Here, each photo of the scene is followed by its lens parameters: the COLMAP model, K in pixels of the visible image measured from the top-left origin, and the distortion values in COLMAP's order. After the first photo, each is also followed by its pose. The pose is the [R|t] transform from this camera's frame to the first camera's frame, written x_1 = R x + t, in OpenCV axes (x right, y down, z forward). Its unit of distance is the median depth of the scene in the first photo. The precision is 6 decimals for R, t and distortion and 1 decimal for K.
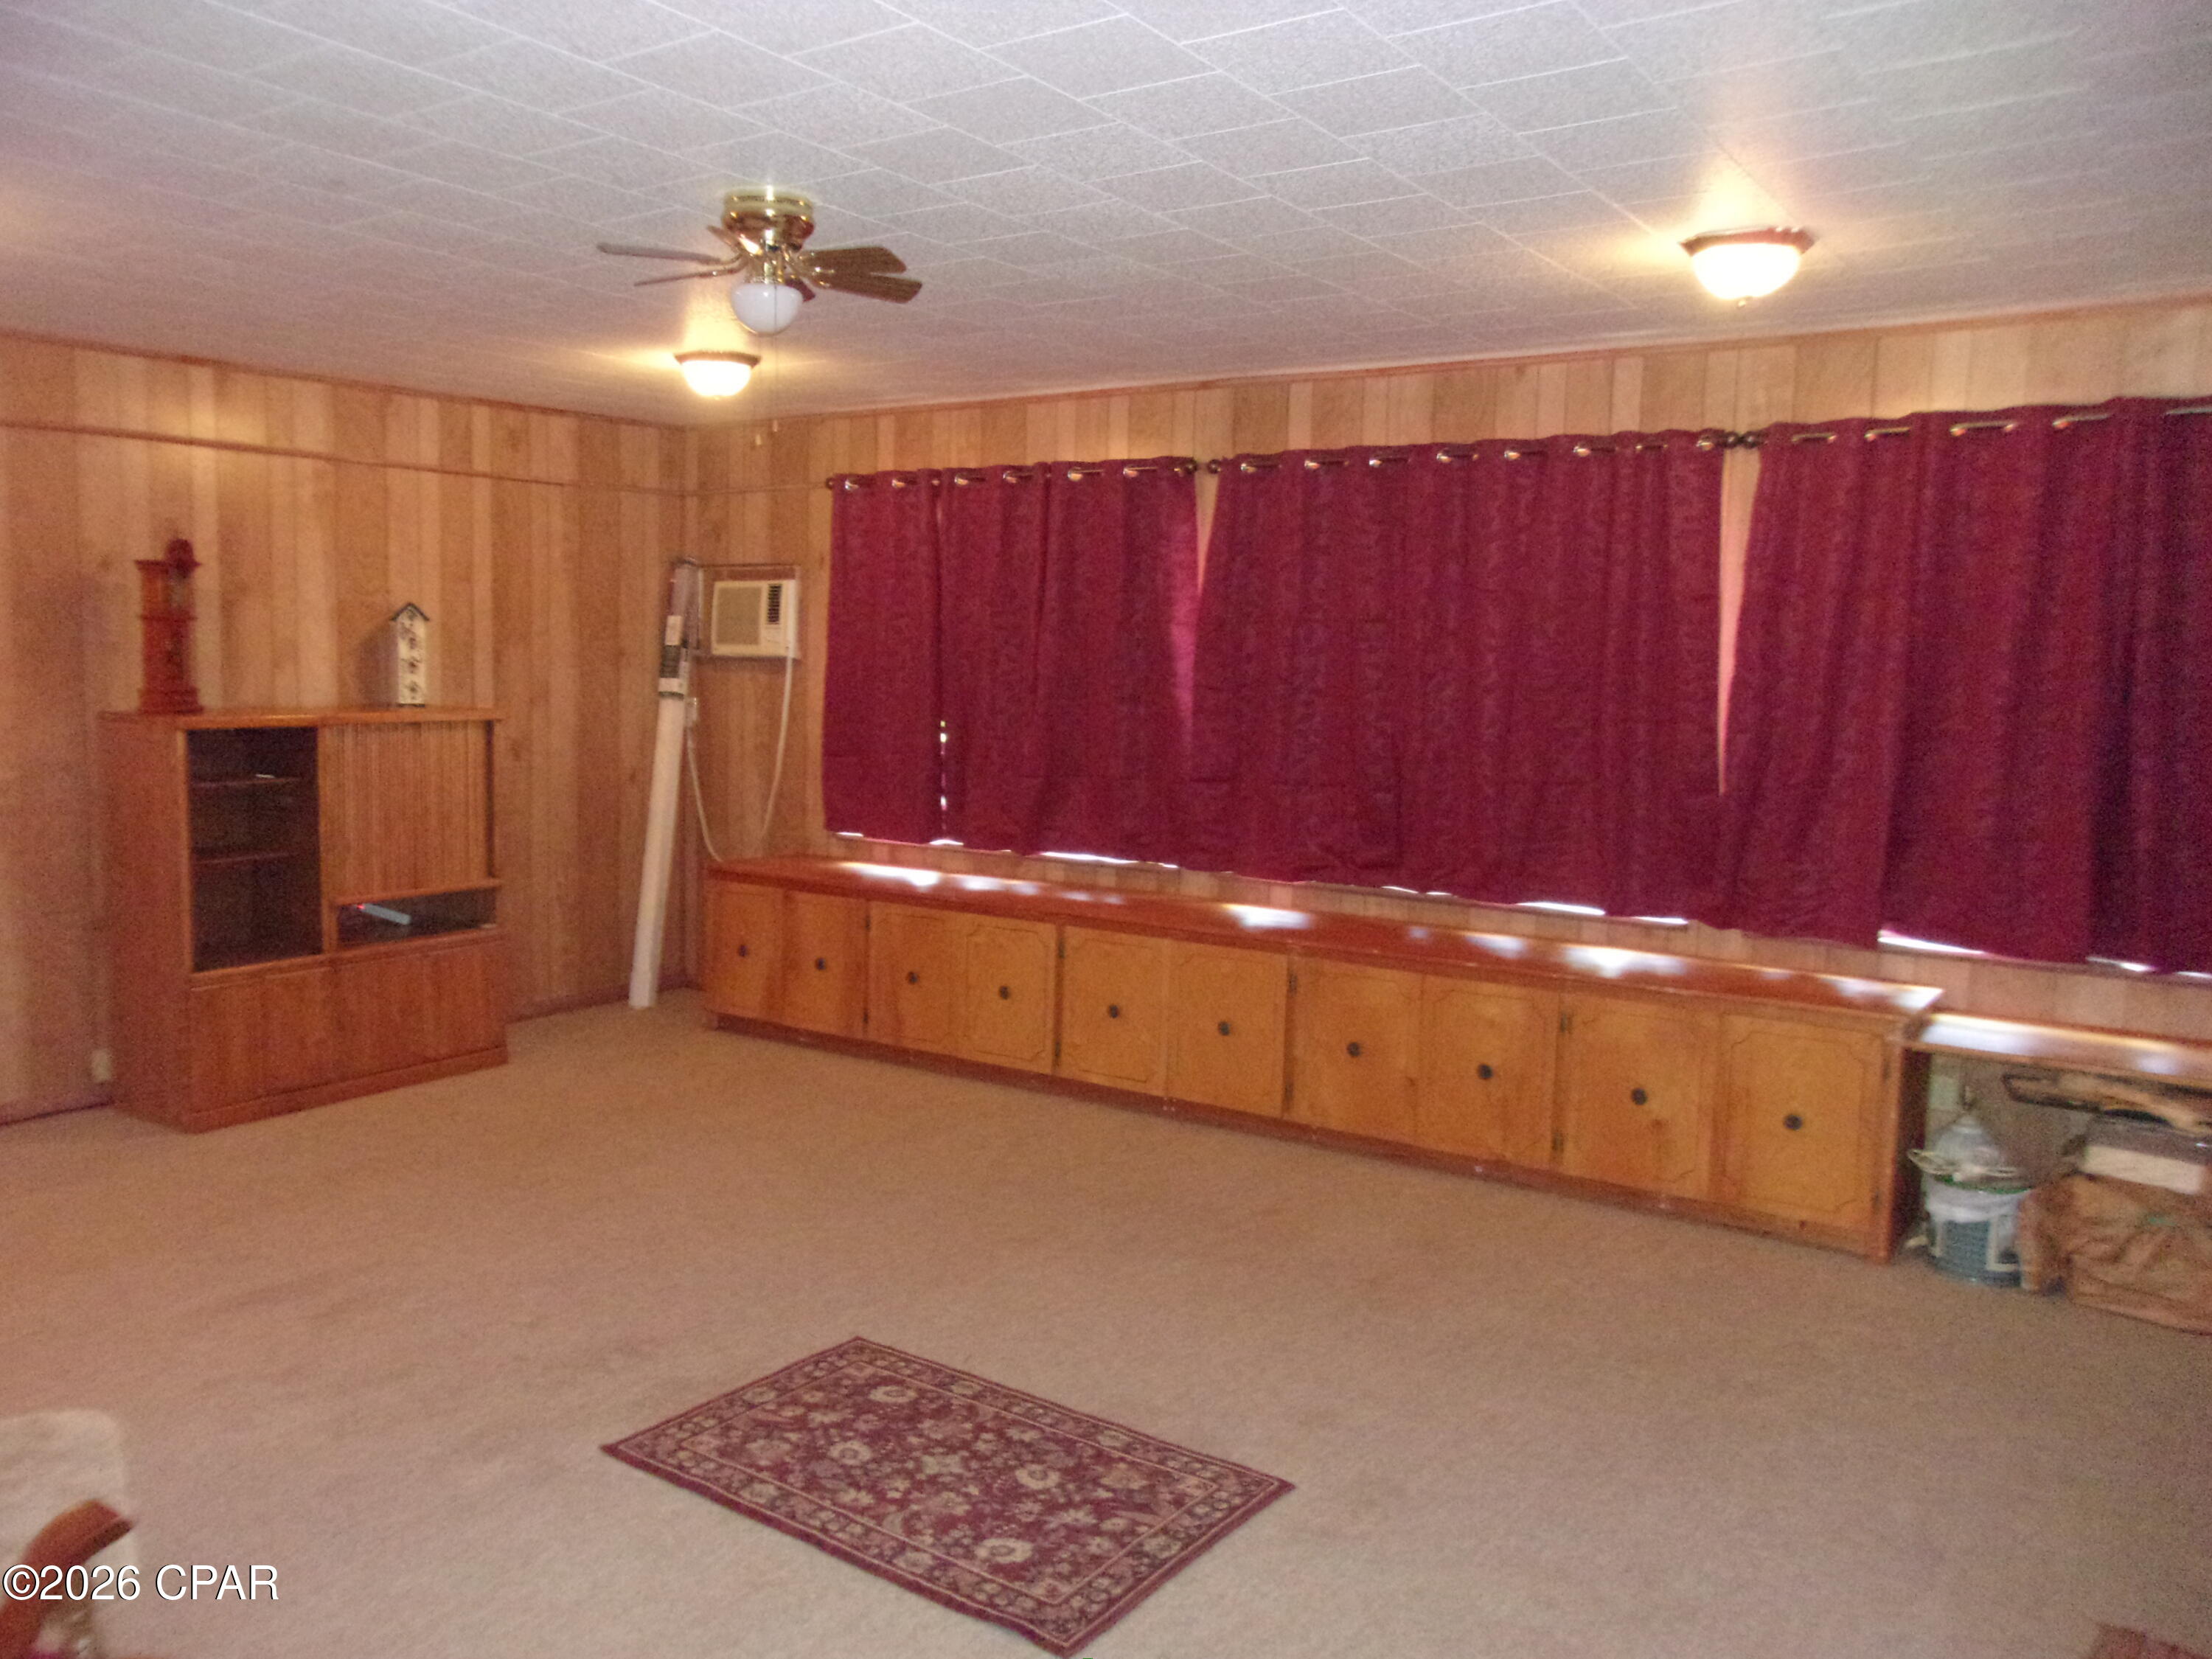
lens RADIAL K [[1736.2, 0, 1106.0], [0, 1736.2, 829.5], [0, 0, 1]] dist [-0.001776, 0.009792]
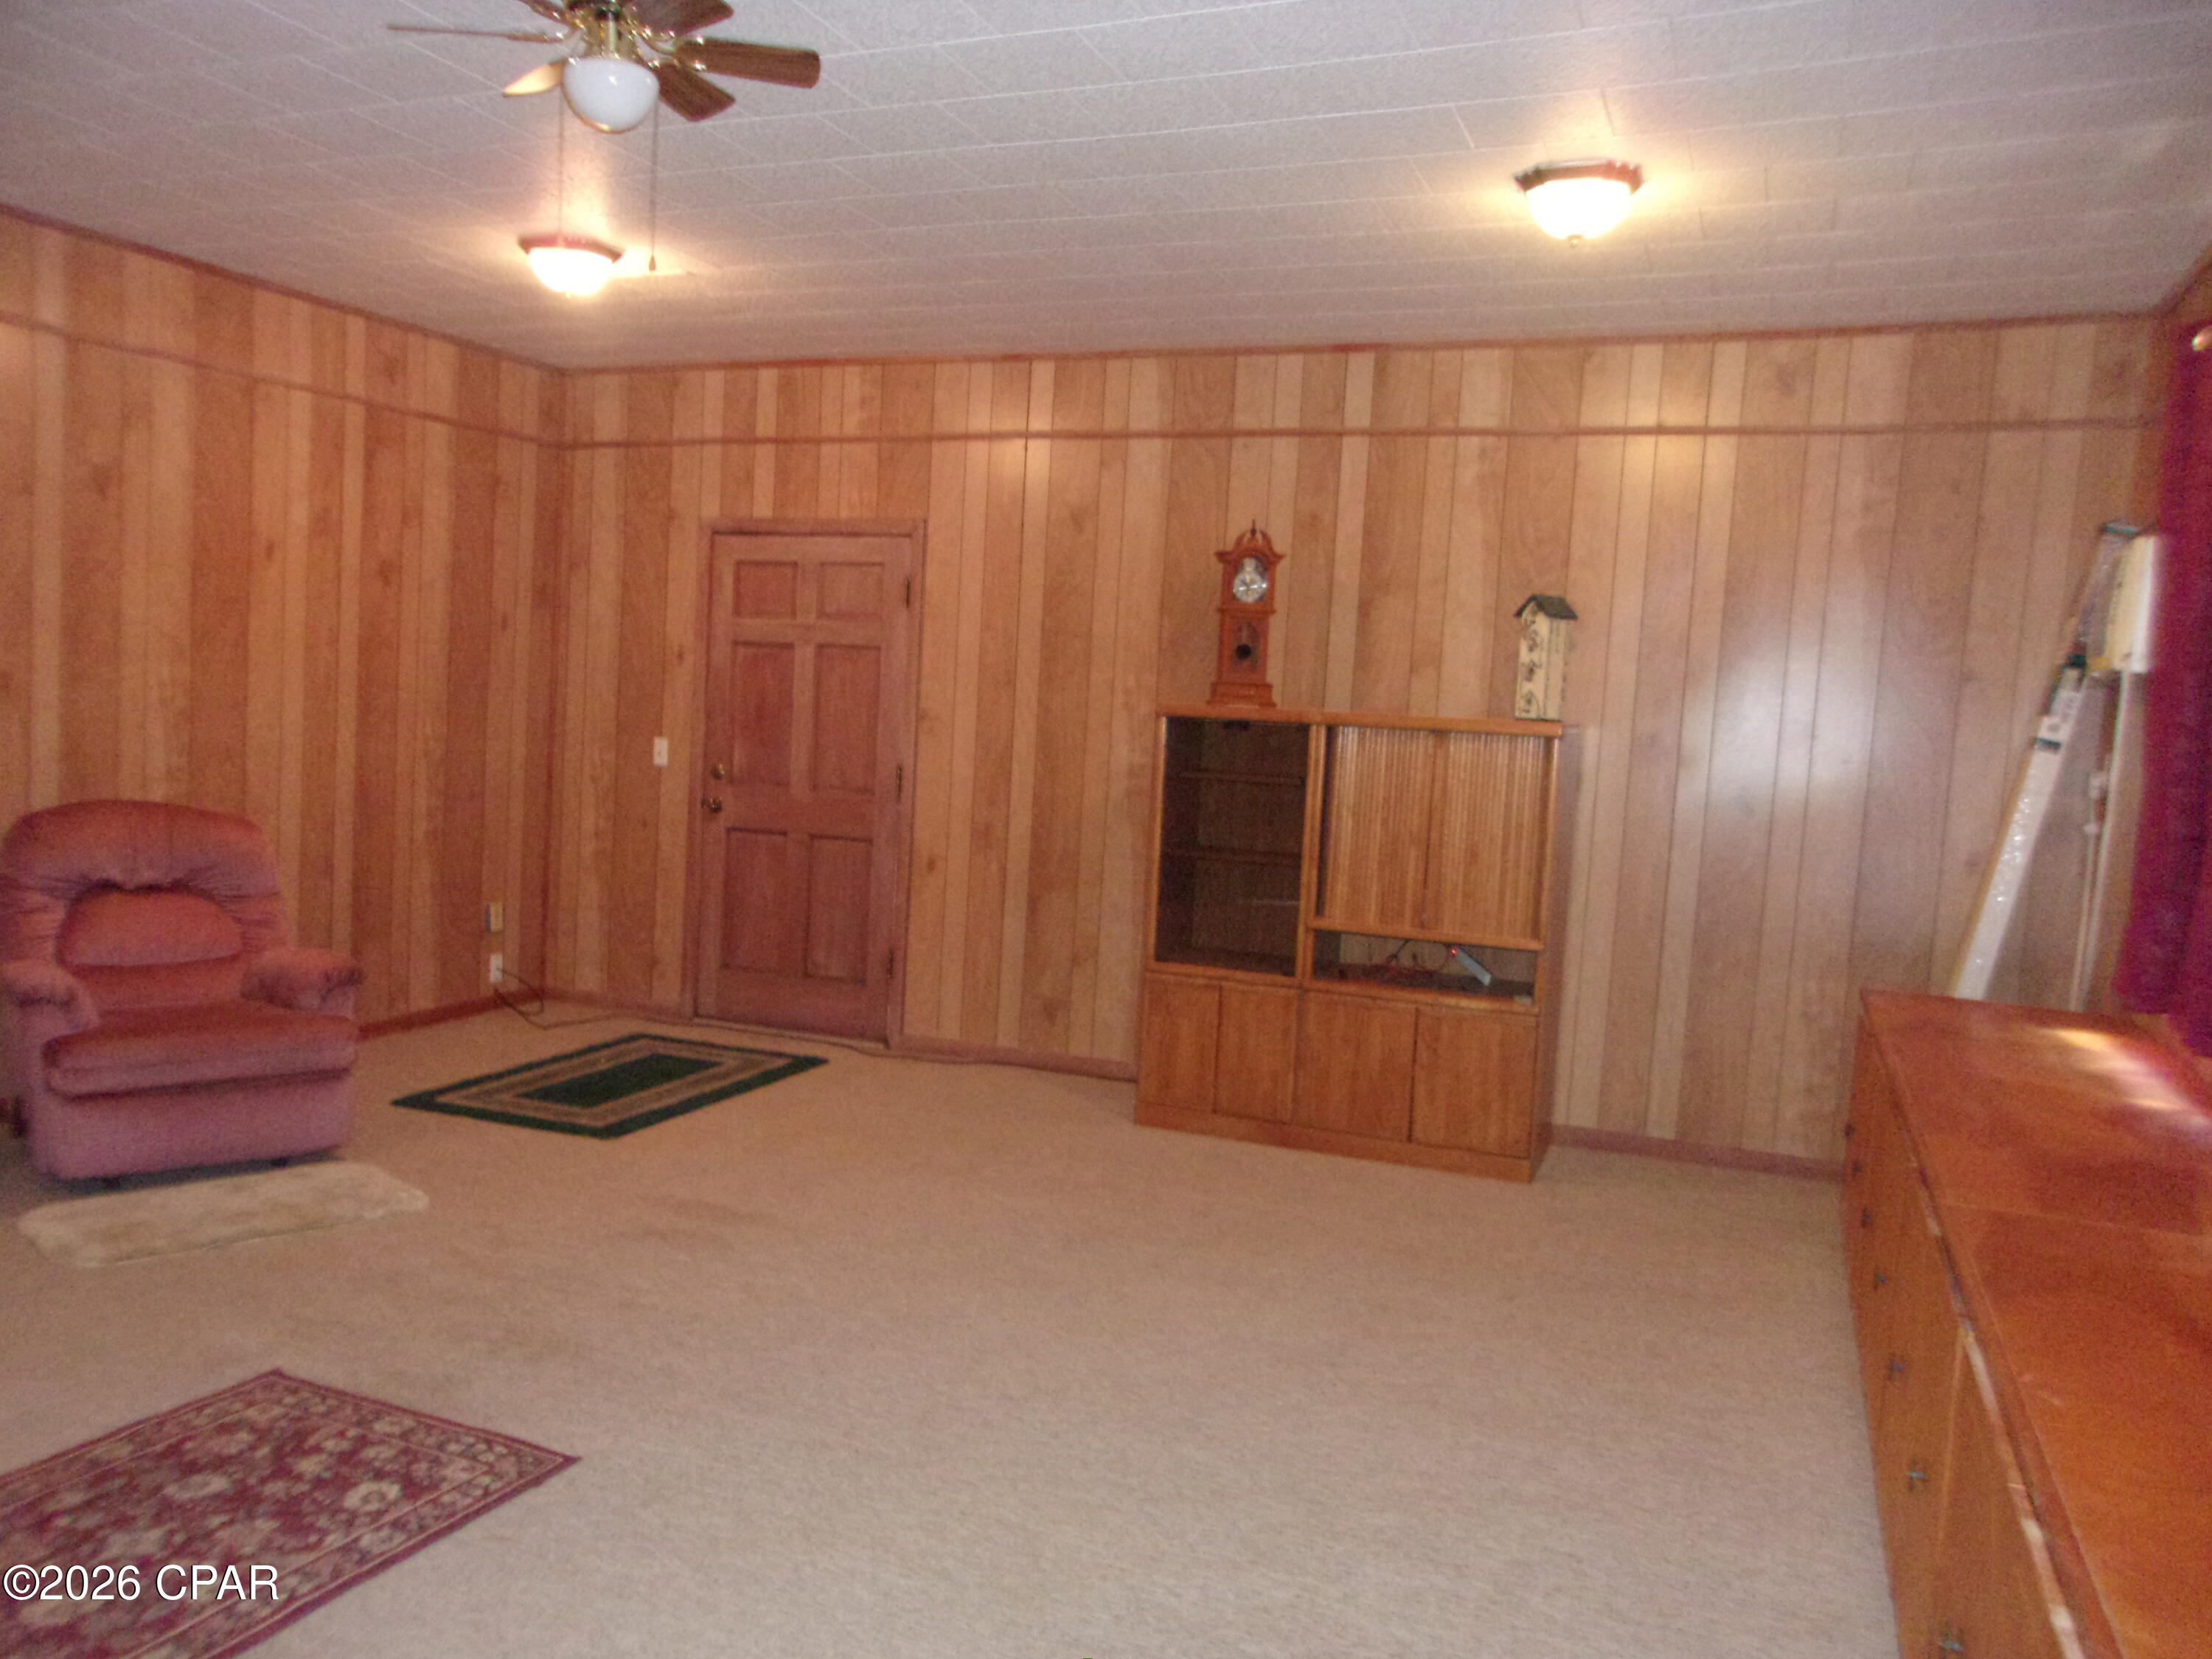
lens RADIAL K [[1886.6, 0, 1201.2], [0, 1886.6, 824.2], [0, 0, 1]] dist [-0.000671, 0.060755]
pose [[0.169315, 0.072549, -0.982888, 0.529252], [-0.145794, 0.988158, 0.047823, -0.050105], [0.974719, 0.135202, 0.177888, 0.808836]]
